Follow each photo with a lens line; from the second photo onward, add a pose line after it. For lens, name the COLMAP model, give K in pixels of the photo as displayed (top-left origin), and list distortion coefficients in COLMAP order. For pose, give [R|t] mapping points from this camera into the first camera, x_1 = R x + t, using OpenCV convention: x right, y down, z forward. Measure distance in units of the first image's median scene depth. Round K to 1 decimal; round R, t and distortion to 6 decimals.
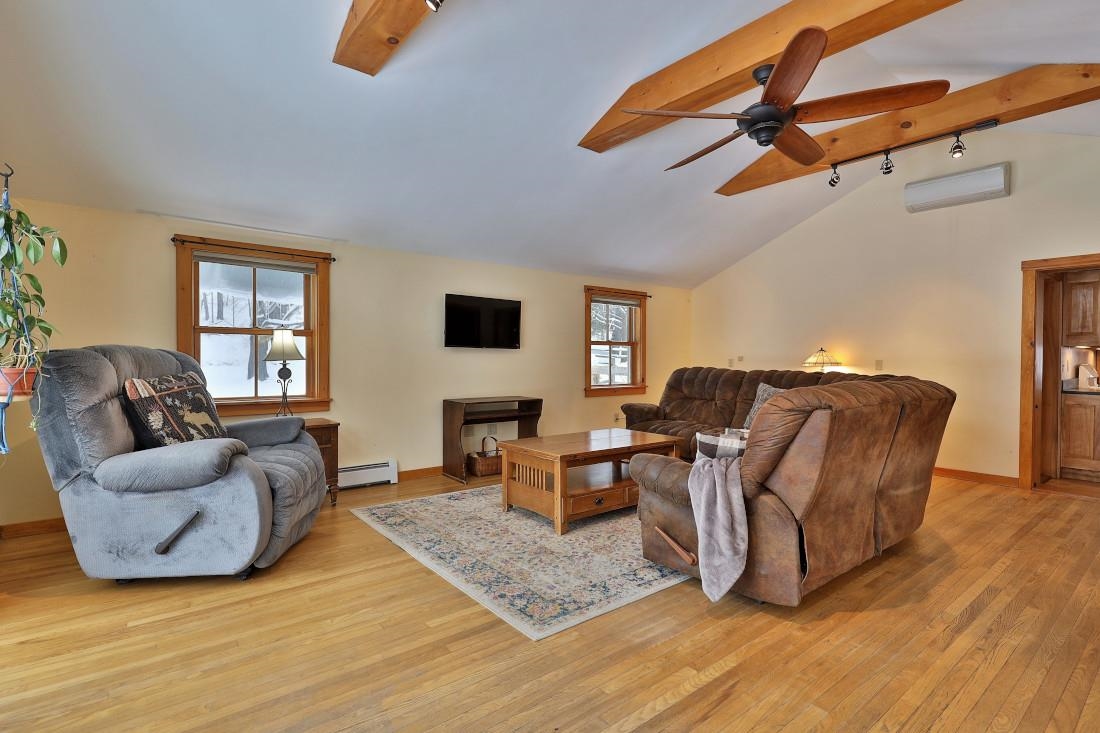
lens RADIAL K [[534.6, 0, 549.1], [0, 534.6, 362.9], [0, 0, 1]] dist [0.001014, 0.000967]
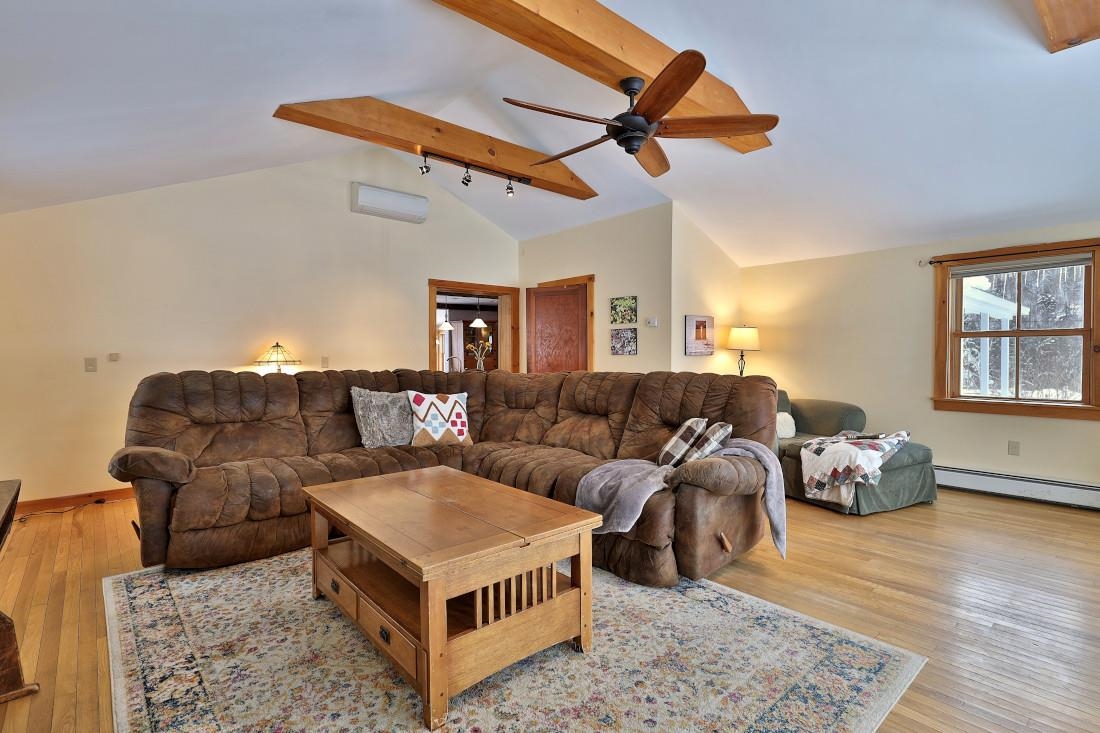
lens RADIAL K [[534.6, 0, 551.3], [0, 534.6, 362.7], [0, 0, 1]] dist [0.001014, 0.000967]
pose [[-0.052441, -0.022373, 0.998373, -0.732995], [0.014160, 0.999632, 0.023145, -0.022006], [-0.998524, 0.015351, -0.052105, 1.365074]]
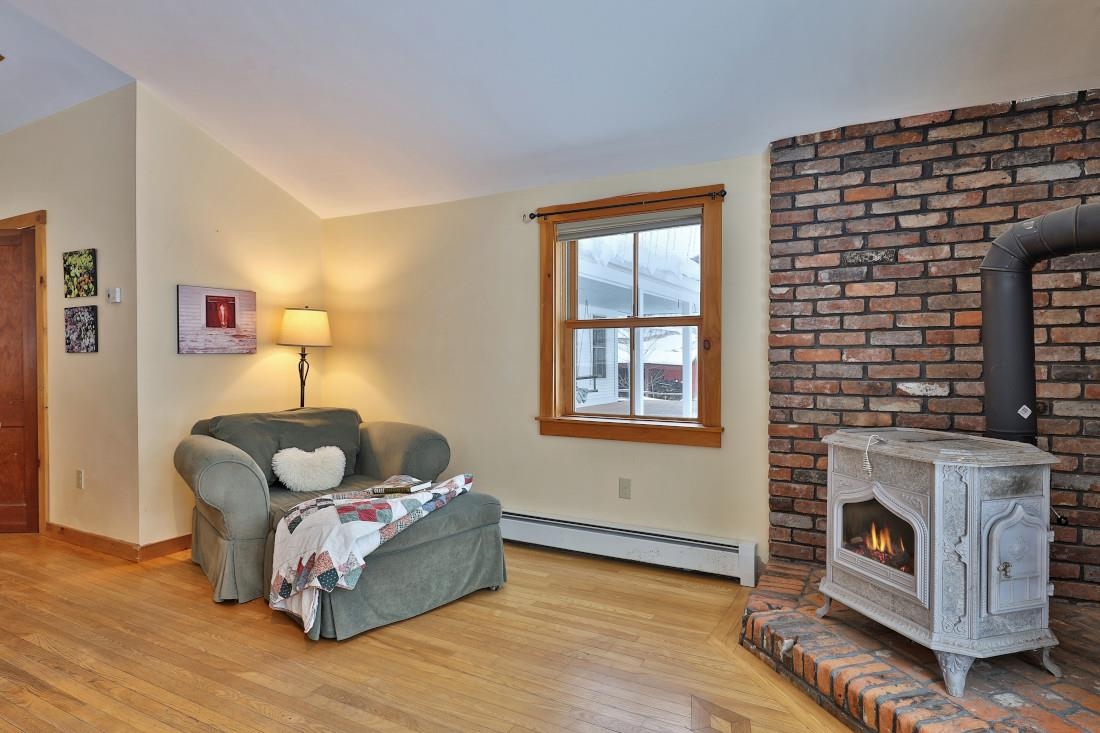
lens RADIAL K [[620.8, 0, 548.2], [0, 620.8, 365.4], [0, 0, 1]] dist [0.000827, 0.000800]
pose [[-0.387929, -0.022474, 0.921415, -0.357133], [0.008974, 0.999563, 0.028158, -0.003156], [-0.921646, 0.019192, -0.387558, 0.608580]]
